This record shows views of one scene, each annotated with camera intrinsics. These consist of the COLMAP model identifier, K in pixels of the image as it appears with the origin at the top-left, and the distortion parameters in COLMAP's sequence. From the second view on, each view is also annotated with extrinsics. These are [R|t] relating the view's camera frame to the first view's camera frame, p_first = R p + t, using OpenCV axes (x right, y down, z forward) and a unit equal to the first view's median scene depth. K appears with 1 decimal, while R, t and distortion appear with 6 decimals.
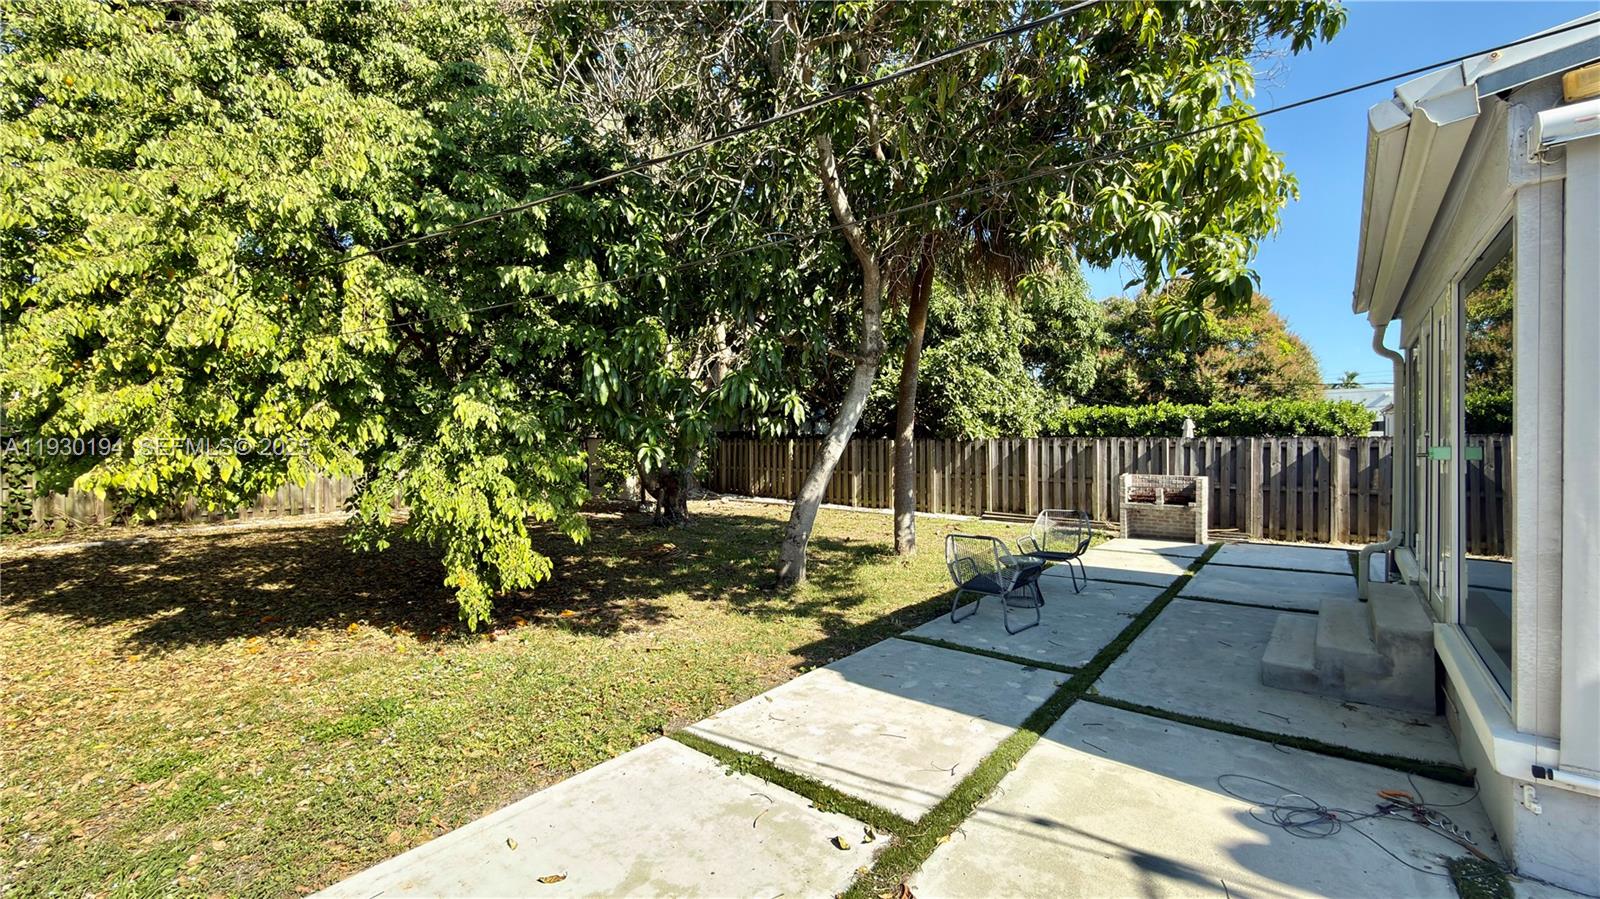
lens RADIAL K [[630.8, 0, 800.4], [0, 630.8, 452.2], [0, 0, 1]] dist [0.000498, 0.000071]
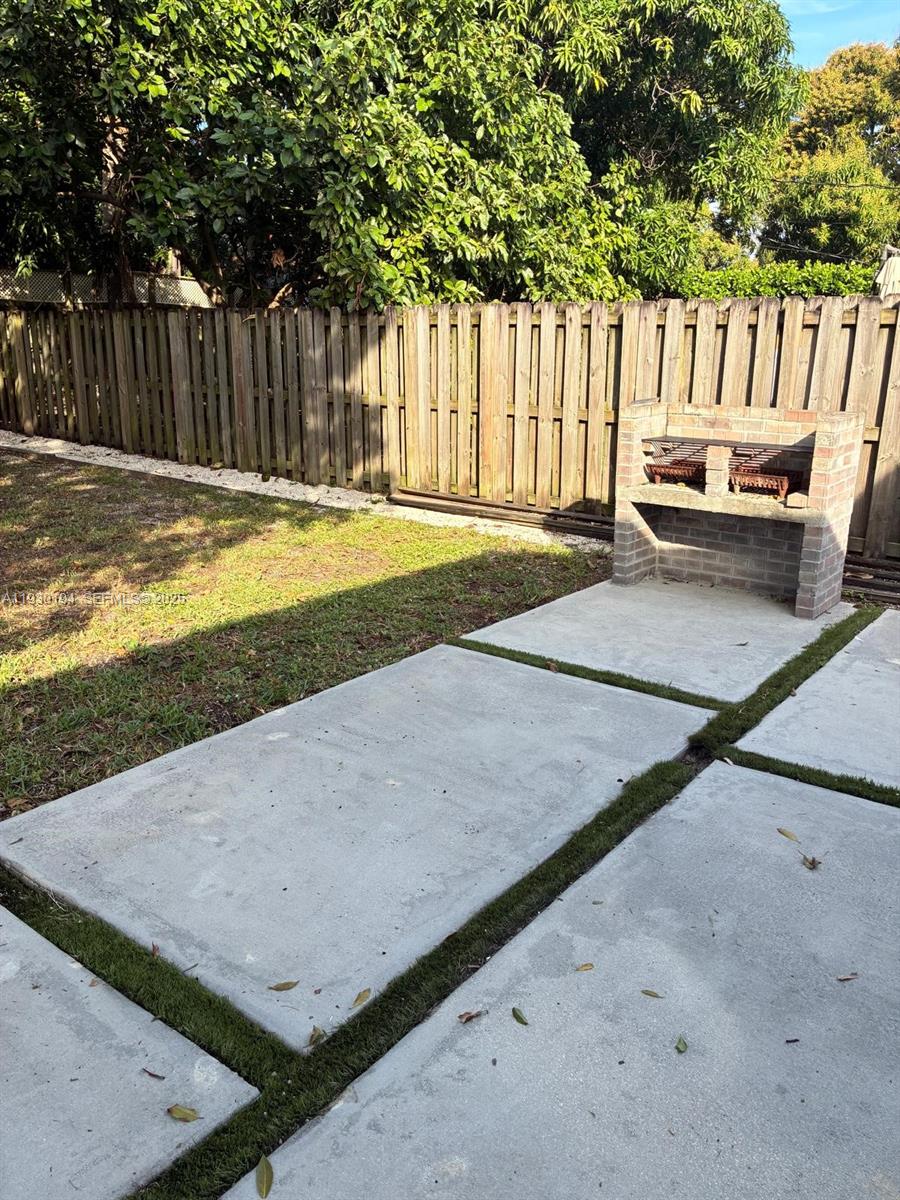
lens RADIAL K [[897.0, 0, 448.4], [0, 897.0, 601.3], [0, 0, 1]] dist [0.039030, -0.052678]
pose [[0.999448, 0.000134, 0.033224, 0.246464], [-0.009034, 0.963414, 0.267864, 0.004957], [-0.031972, -0.268016, 0.962884, 0.310447]]
